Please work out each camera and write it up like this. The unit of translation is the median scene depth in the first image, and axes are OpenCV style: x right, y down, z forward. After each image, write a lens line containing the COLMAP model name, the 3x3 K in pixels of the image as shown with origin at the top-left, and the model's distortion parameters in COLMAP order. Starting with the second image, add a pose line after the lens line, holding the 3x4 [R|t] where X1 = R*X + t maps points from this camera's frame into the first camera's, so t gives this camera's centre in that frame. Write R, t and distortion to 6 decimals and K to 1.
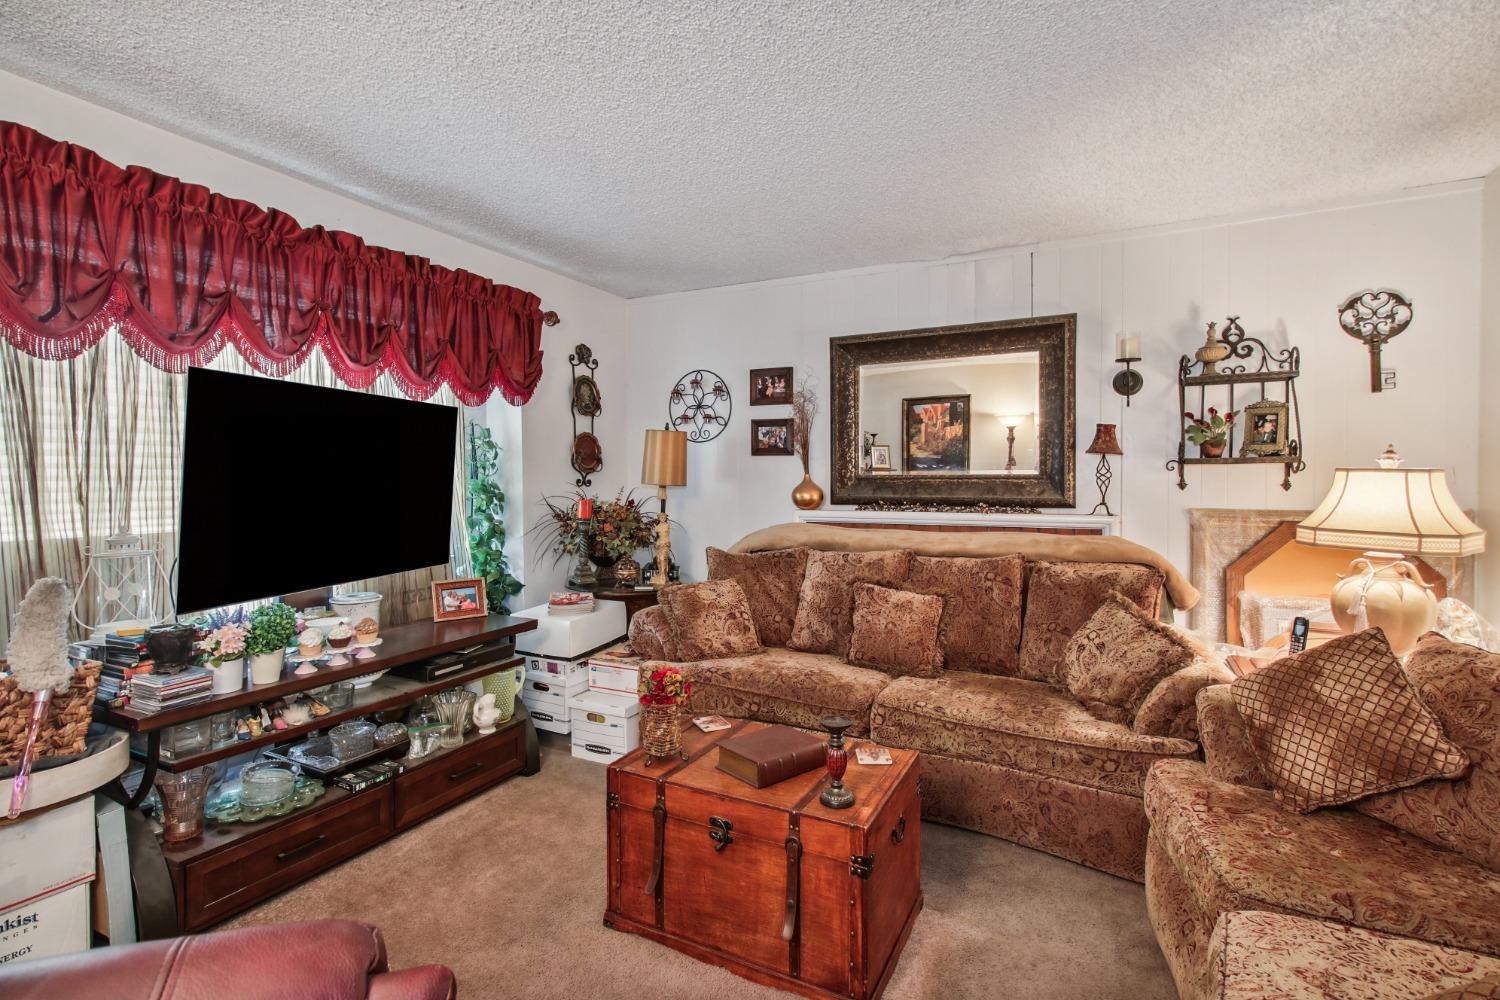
lens RADIAL K [[720.1, 0, 727.5], [0, 720.1, 488.8], [0, 0, 1]] dist [0.000450, -0.000526]
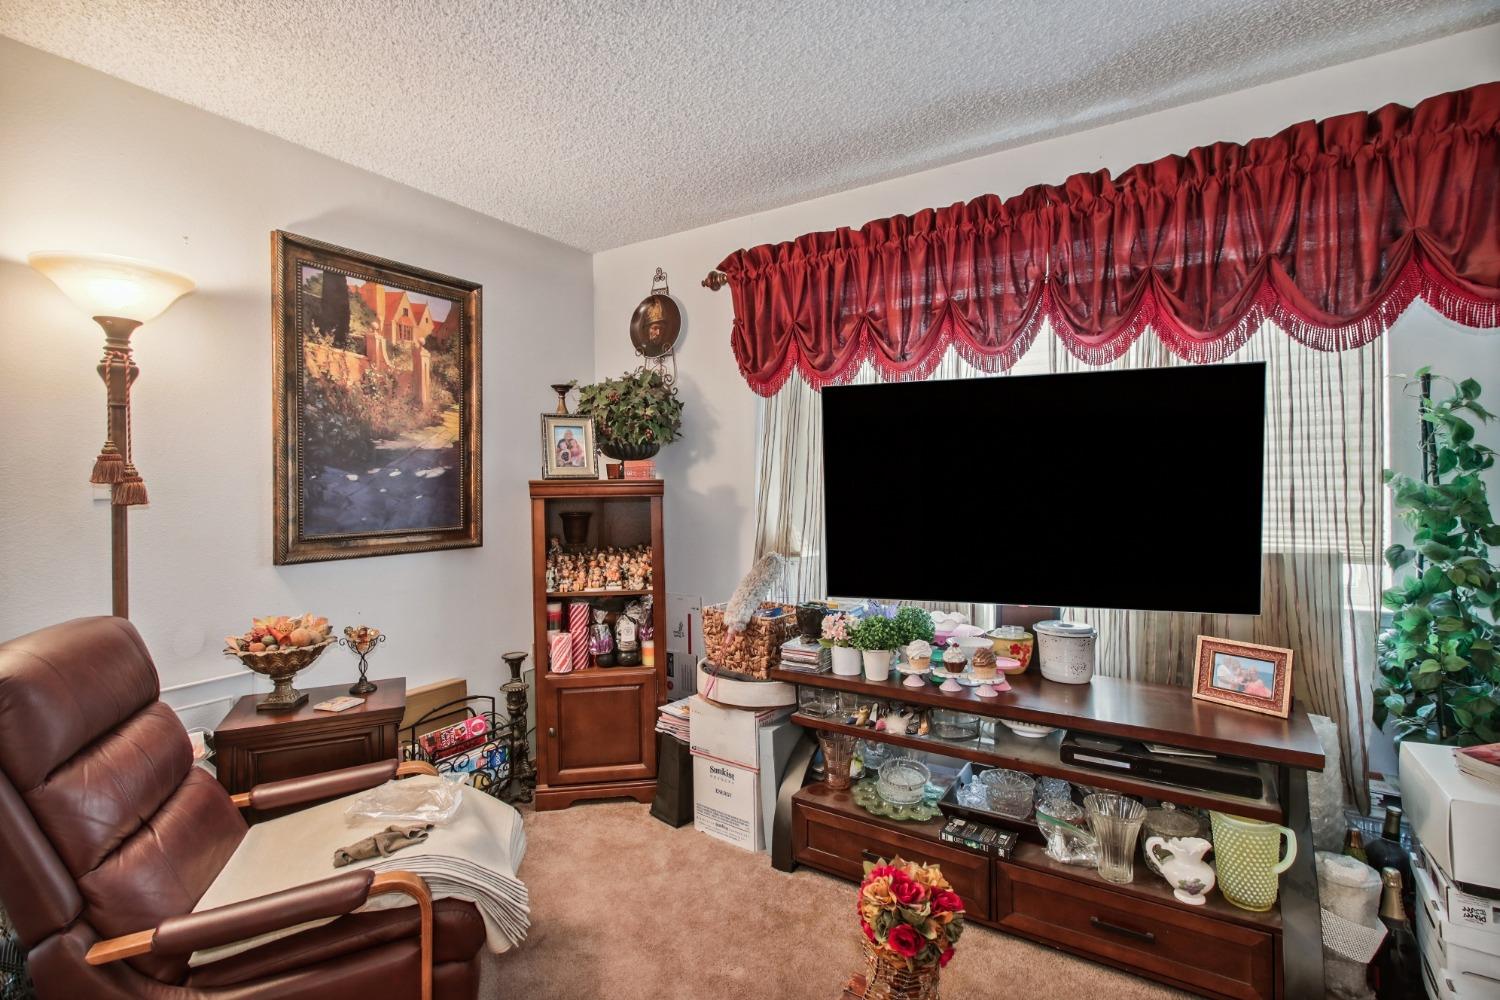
lens RADIAL K [[702.5, 0, 744.9], [0, 702.5, 484.2], [0, 0, 1]] dist [0.000384, -0.000385]
pose [[-0.094153, 0.008927, -0.995518, 0.372761], [-0.002549, 0.999954, 0.009208, -0.019765], [0.995554, 0.003405, -0.094126, 0.890274]]
